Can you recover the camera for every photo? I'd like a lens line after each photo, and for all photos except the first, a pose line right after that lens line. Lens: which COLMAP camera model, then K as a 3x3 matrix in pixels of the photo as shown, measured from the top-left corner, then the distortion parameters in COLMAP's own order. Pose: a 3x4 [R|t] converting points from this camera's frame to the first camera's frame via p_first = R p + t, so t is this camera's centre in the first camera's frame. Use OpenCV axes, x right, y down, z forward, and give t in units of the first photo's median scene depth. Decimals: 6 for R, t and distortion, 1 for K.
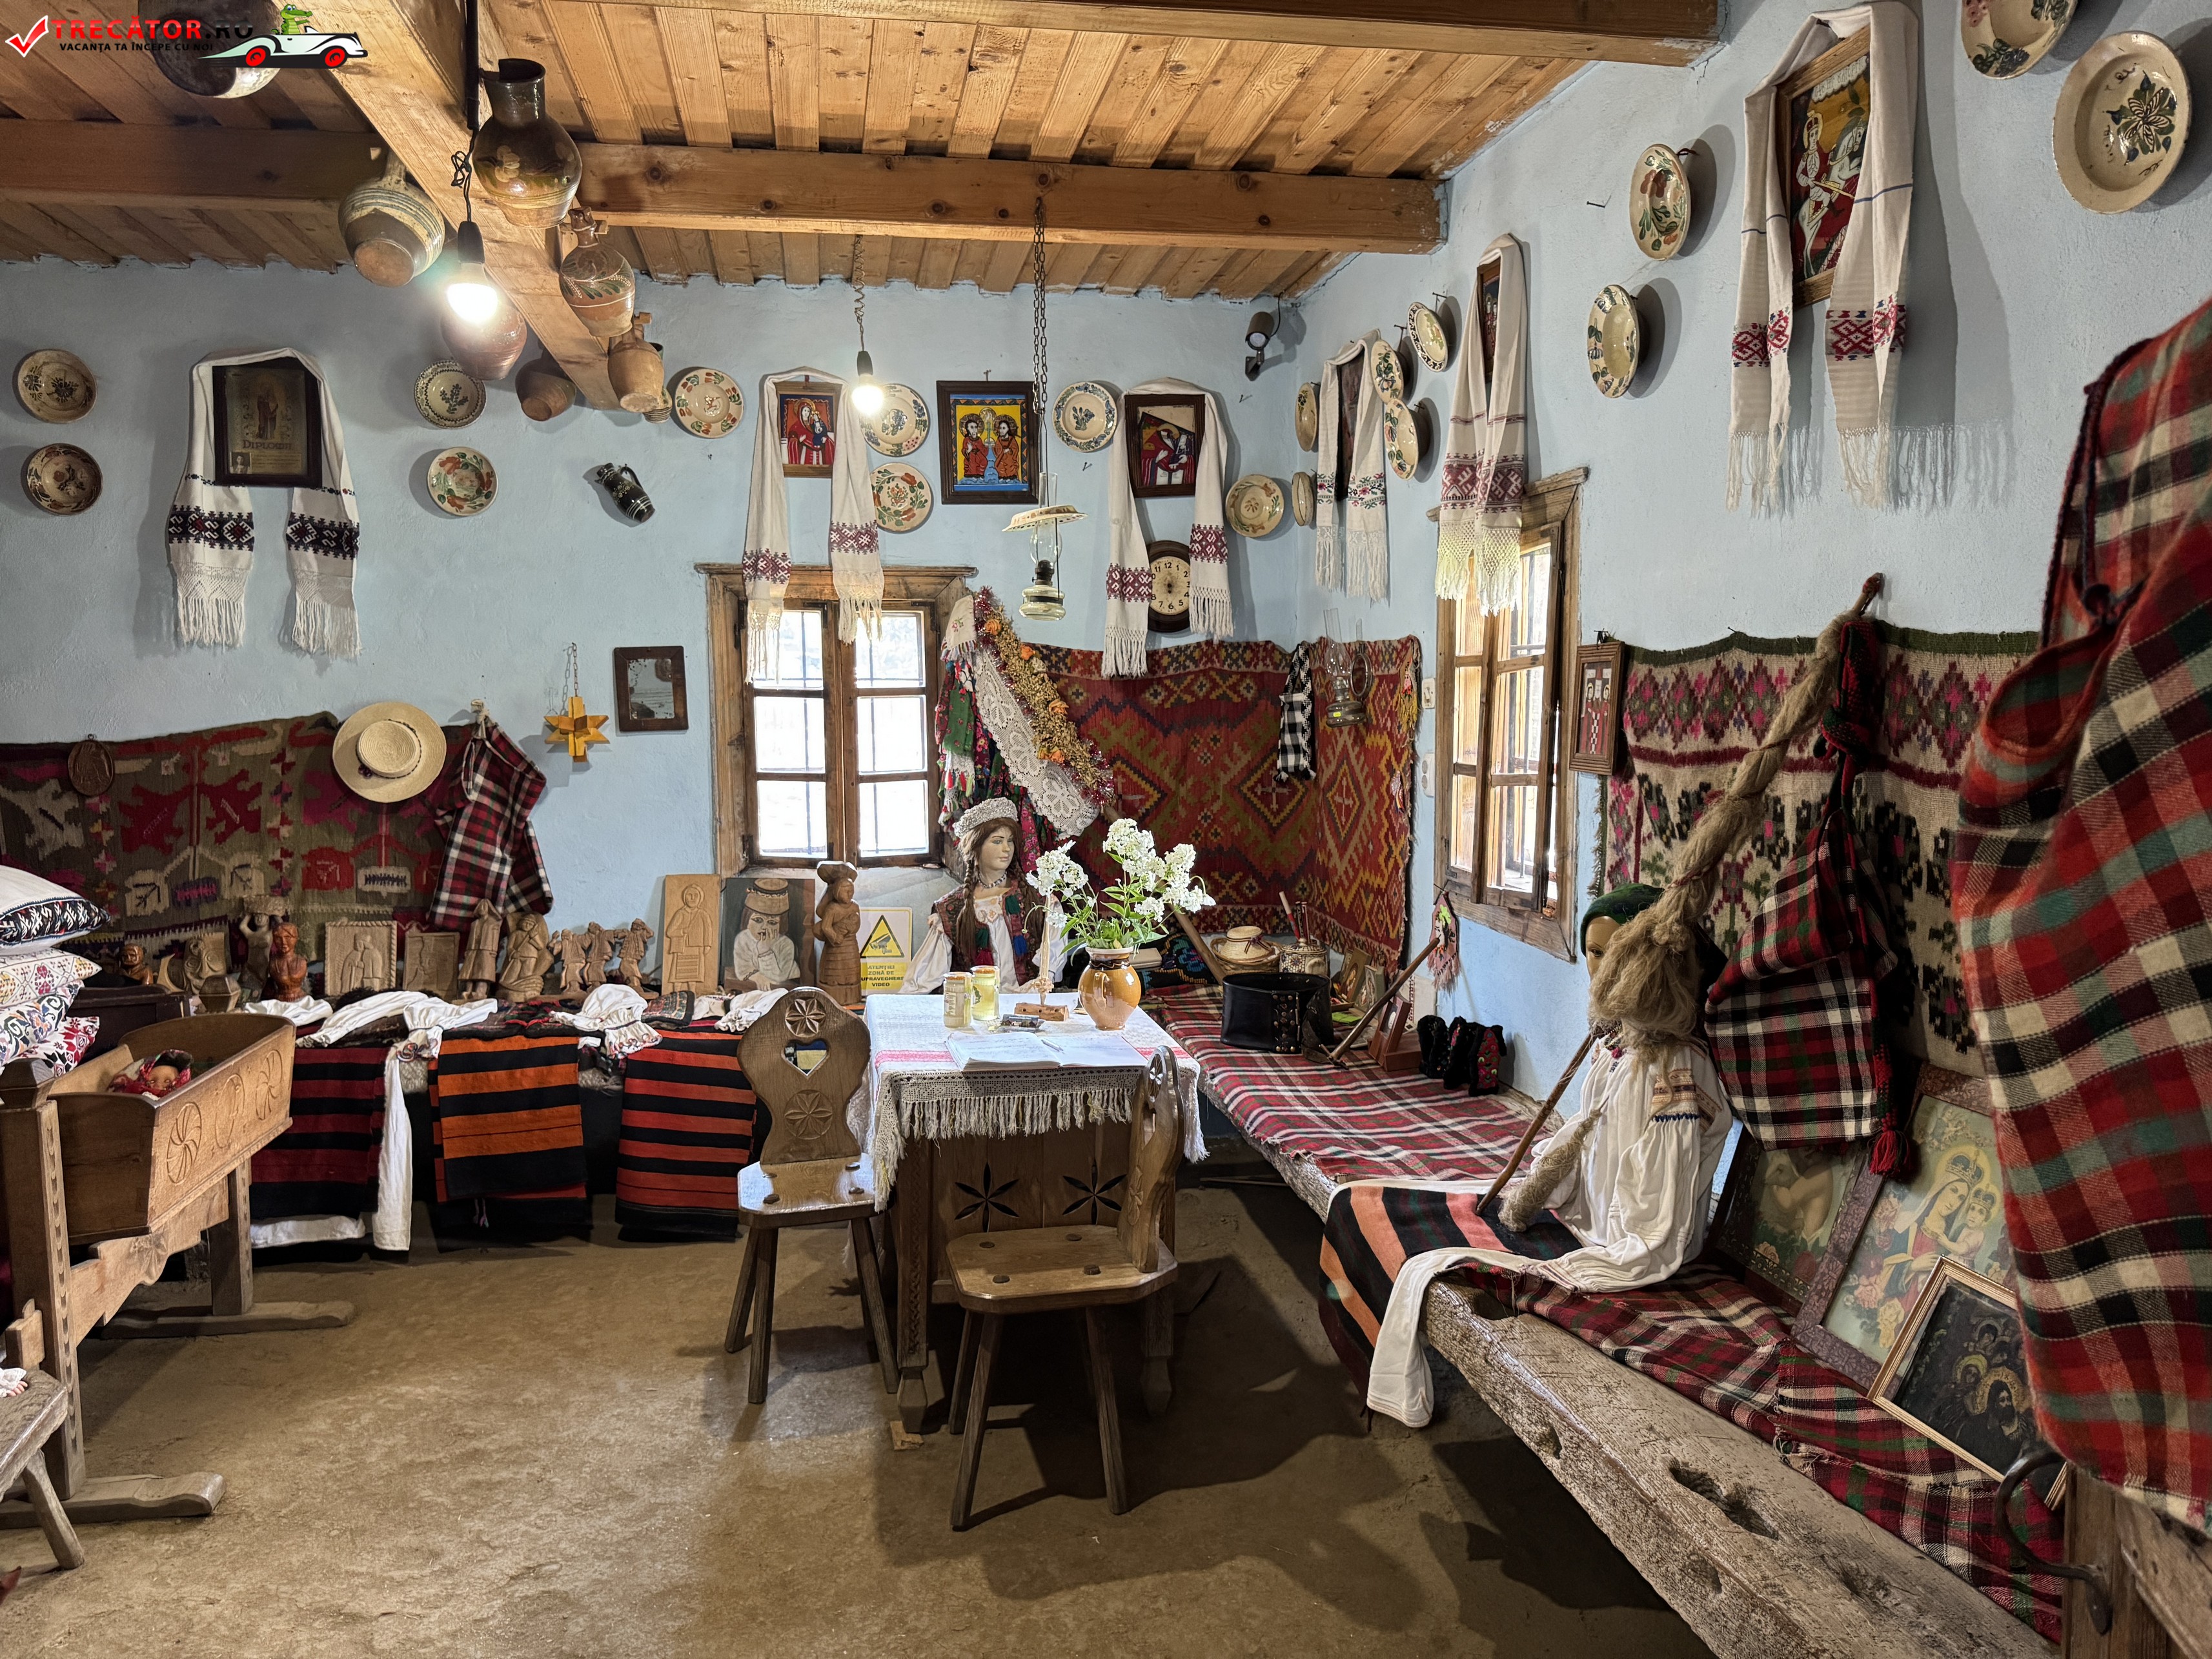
lens RADIAL K [[1556.4, 0, 1107.8], [0, 1556.4, 833.8], [0, 0, 1]] dist [0.070254, -0.099500]
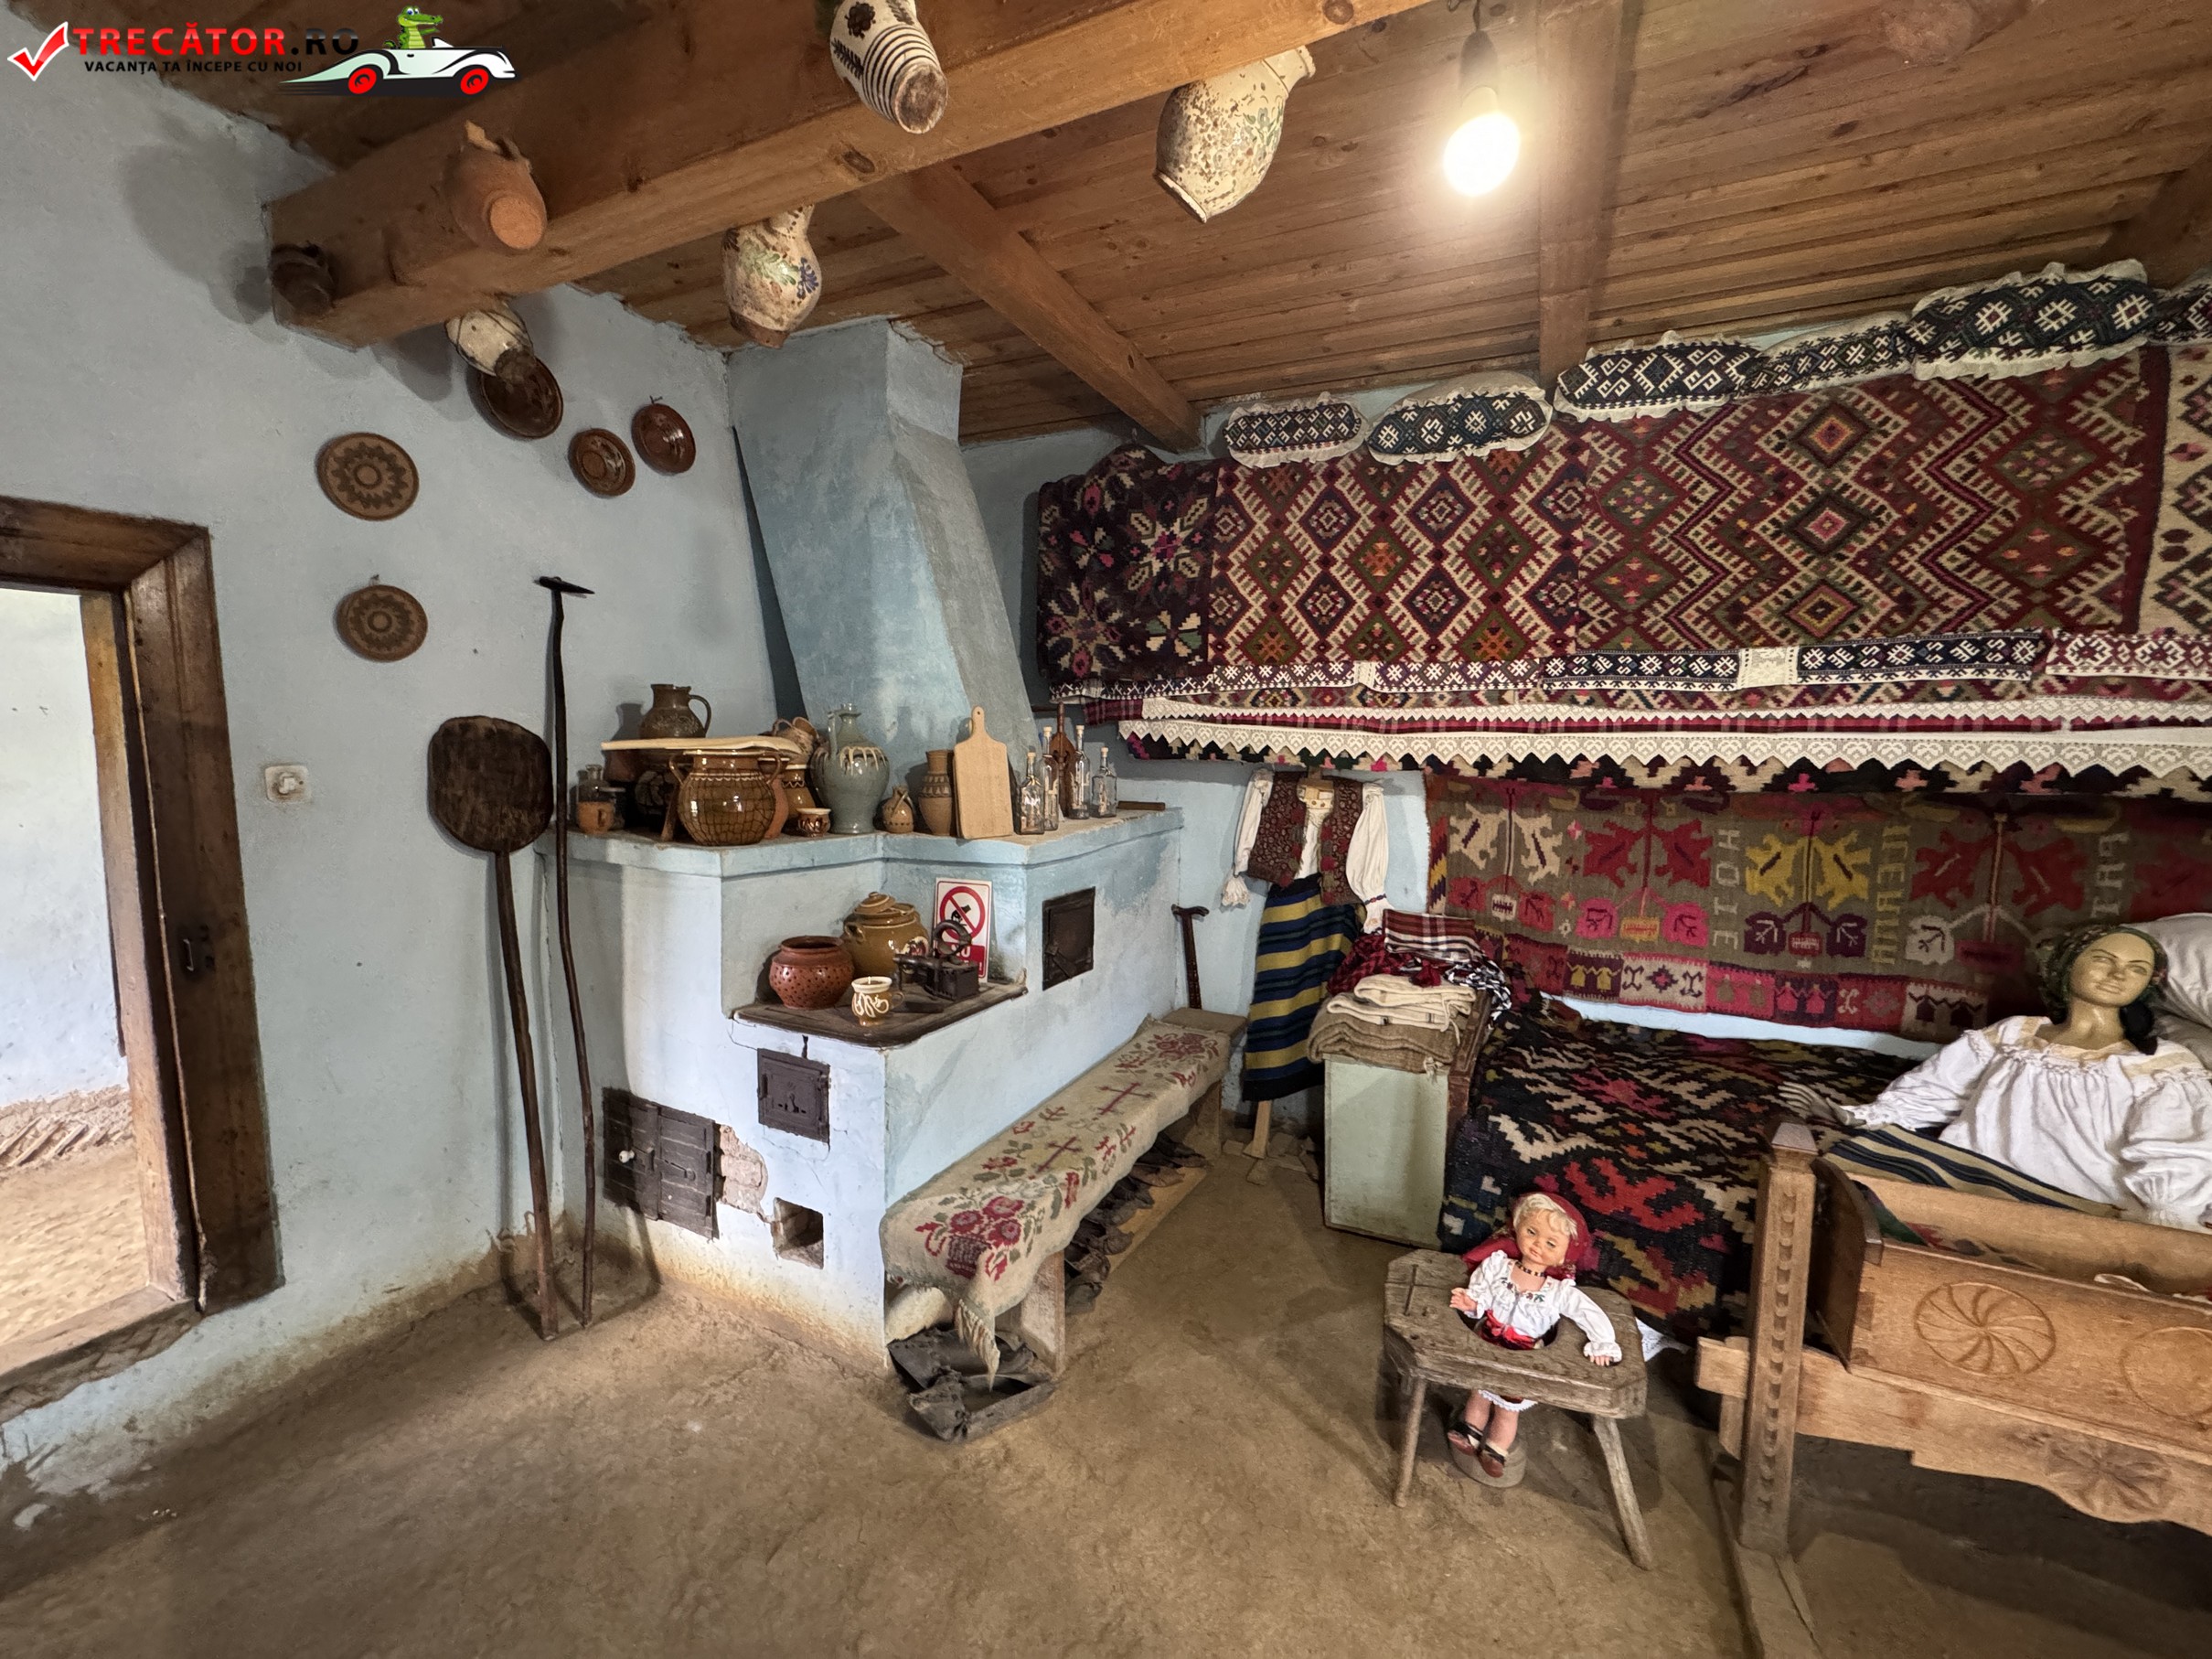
lens RADIAL K [[881.4, 0, 1105.7], [0, 881.4, 823.5], [0, 0, 1]] dist [-0.000384, -0.000464]
pose [[-0.584889, 0.073545, -0.807772, 0.003553], [-0.080208, 0.985756, 0.147826, -0.055520], [0.807138, 0.151251, -0.570658, 0.583285]]
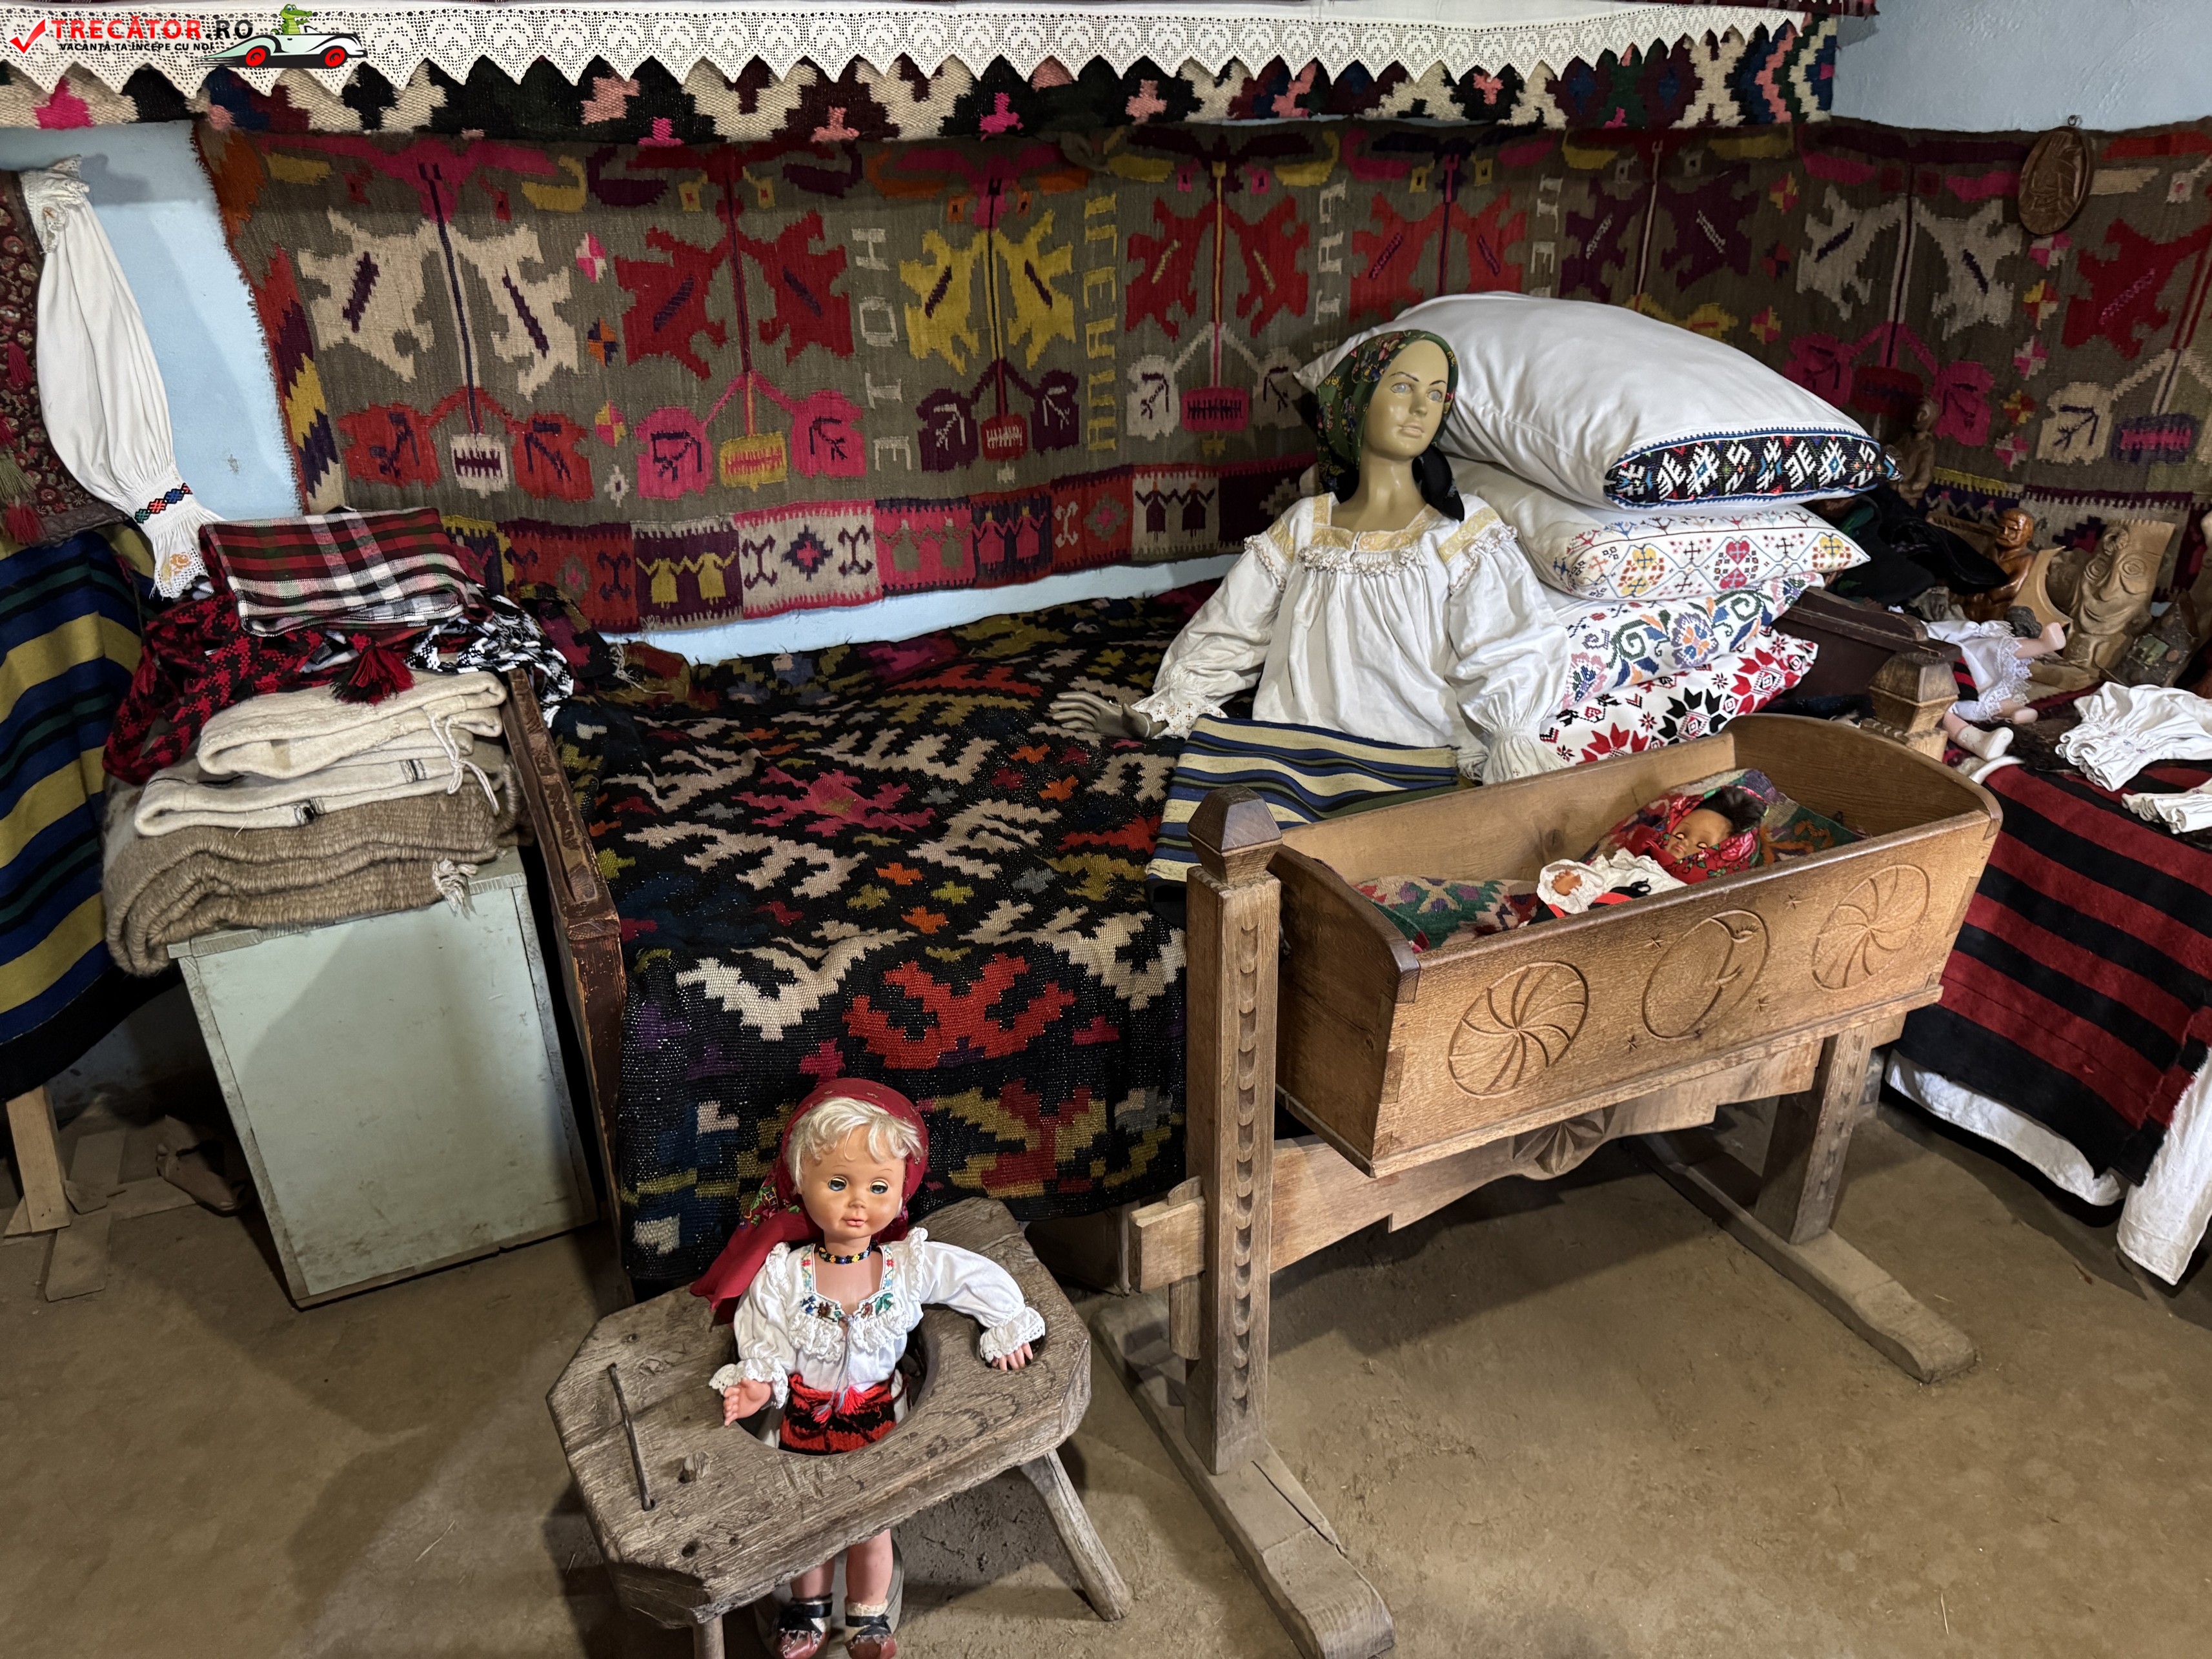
lens RADIAL K [[1556.4, 0, 1099.4], [0, 1556.4, 837.9], [0, 0, 1]] dist [0.070254, -0.099500]
pose [[0.264668, 0.406826, -0.874325, -0.150179], [-0.071910, 0.912458, 0.402802, -0.029391], [0.961655, -0.043736, 0.270753, 0.506661]]
